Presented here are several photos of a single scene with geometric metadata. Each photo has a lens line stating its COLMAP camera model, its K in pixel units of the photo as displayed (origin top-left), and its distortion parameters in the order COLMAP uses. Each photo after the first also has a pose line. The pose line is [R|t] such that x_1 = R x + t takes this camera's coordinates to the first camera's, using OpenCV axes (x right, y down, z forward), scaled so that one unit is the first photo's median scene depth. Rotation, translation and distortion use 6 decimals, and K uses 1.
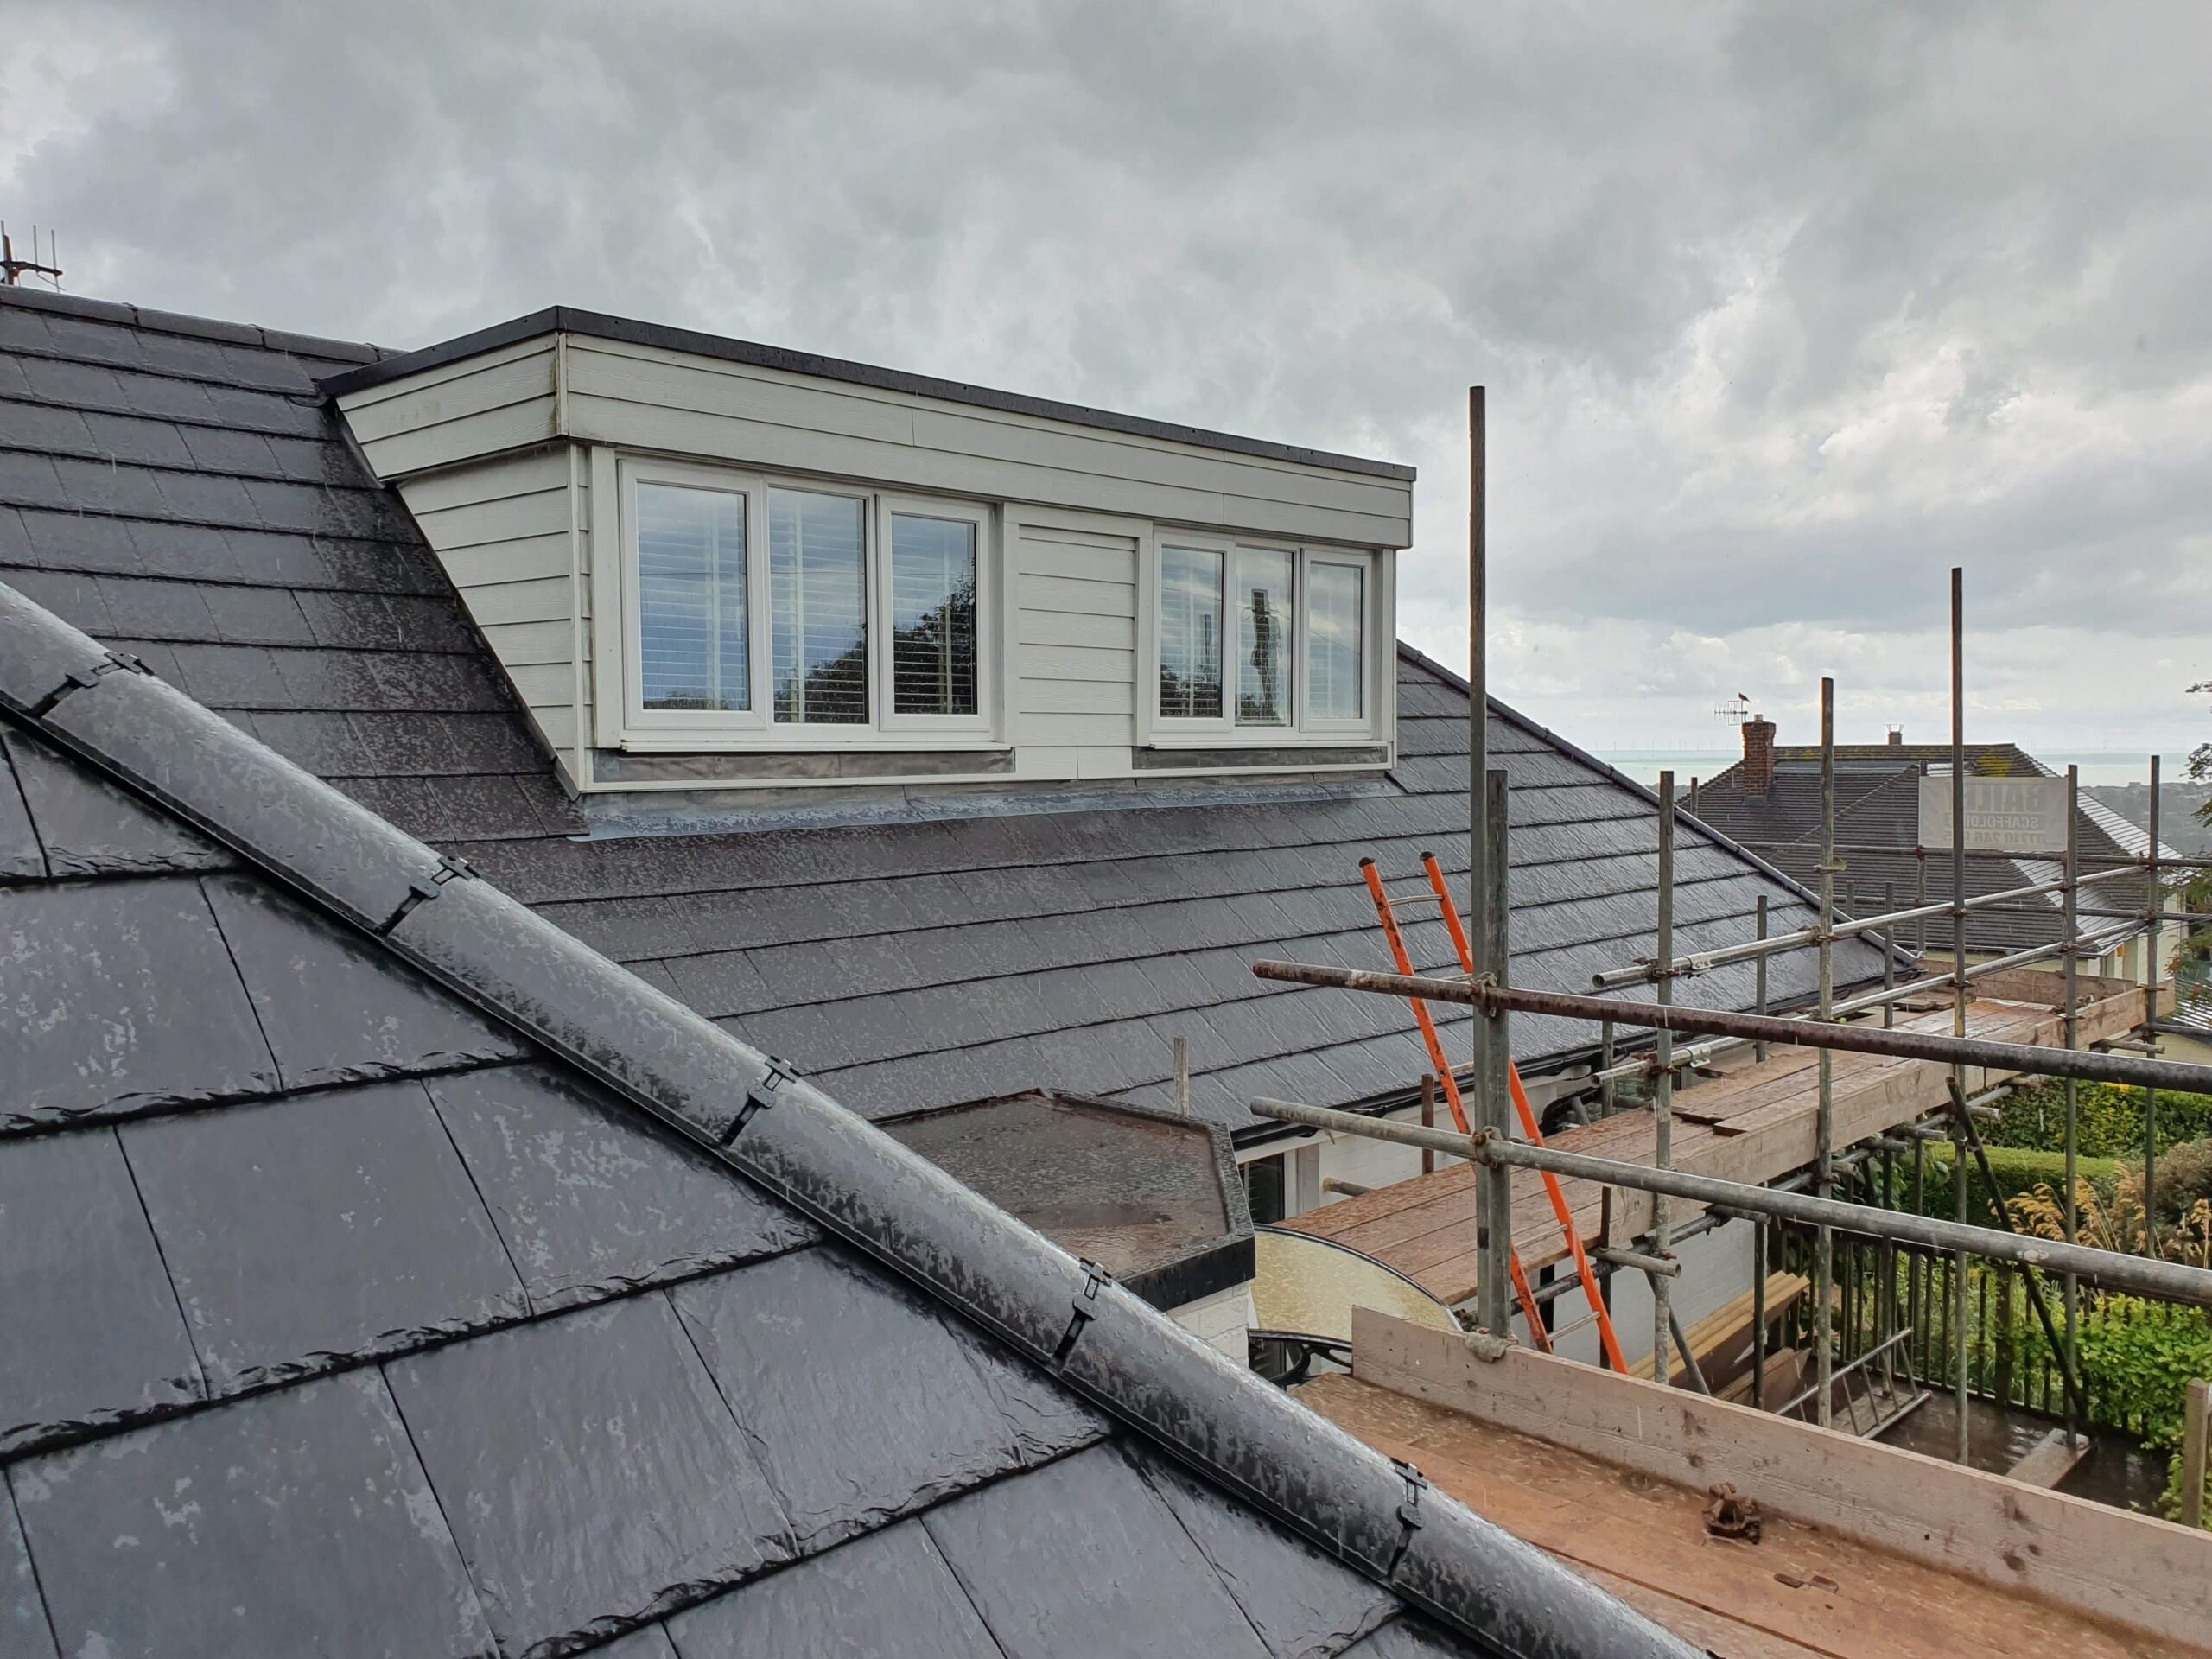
lens RADIAL K [[1708.3, 0, 1106.0], [0, 1708.3, 829.5], [0, 0, 1]] dist [0.003938, 0.011242]
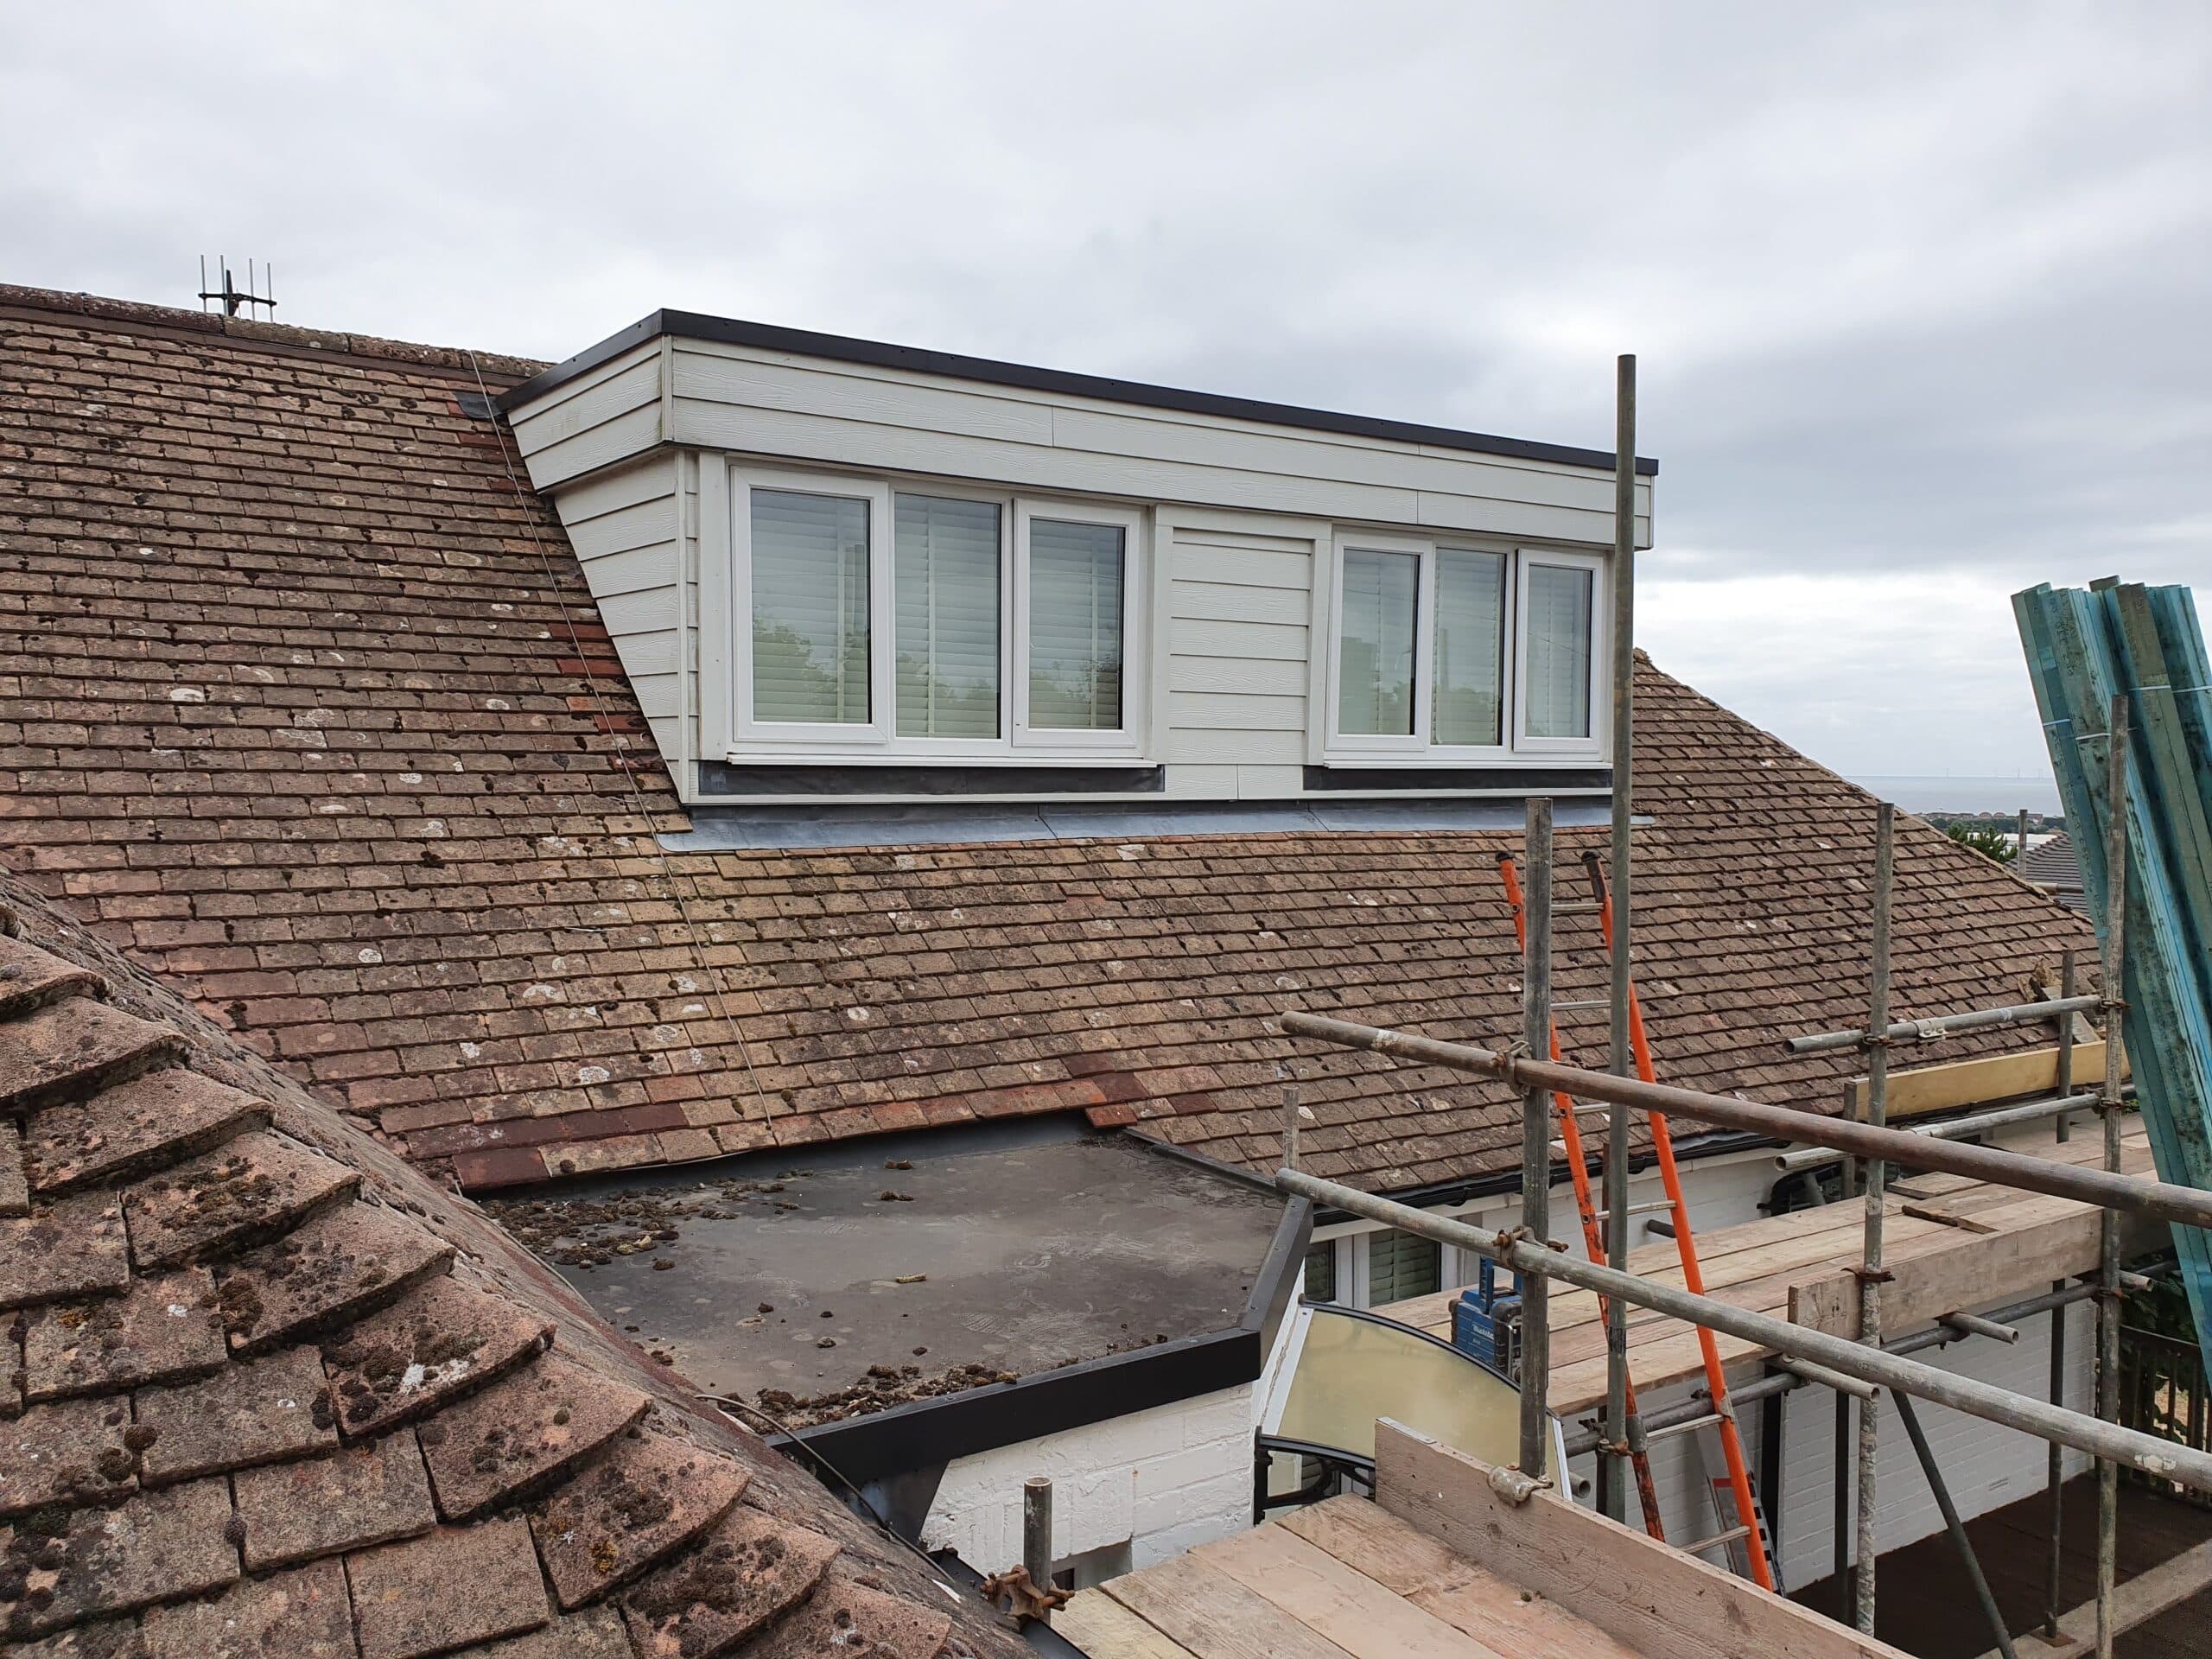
lens RADIAL K [[1708.3, 0, 1106.0], [0, 1708.3, 829.5], [0, 0, 1]] dist [0.003938, 0.011242]
pose [[0.978348, 0.021507, -0.205844, 0.124890], [-0.023262, 0.999711, -0.006105, -0.007145], [0.205654, 0.010761, 0.978566, 0.085985]]
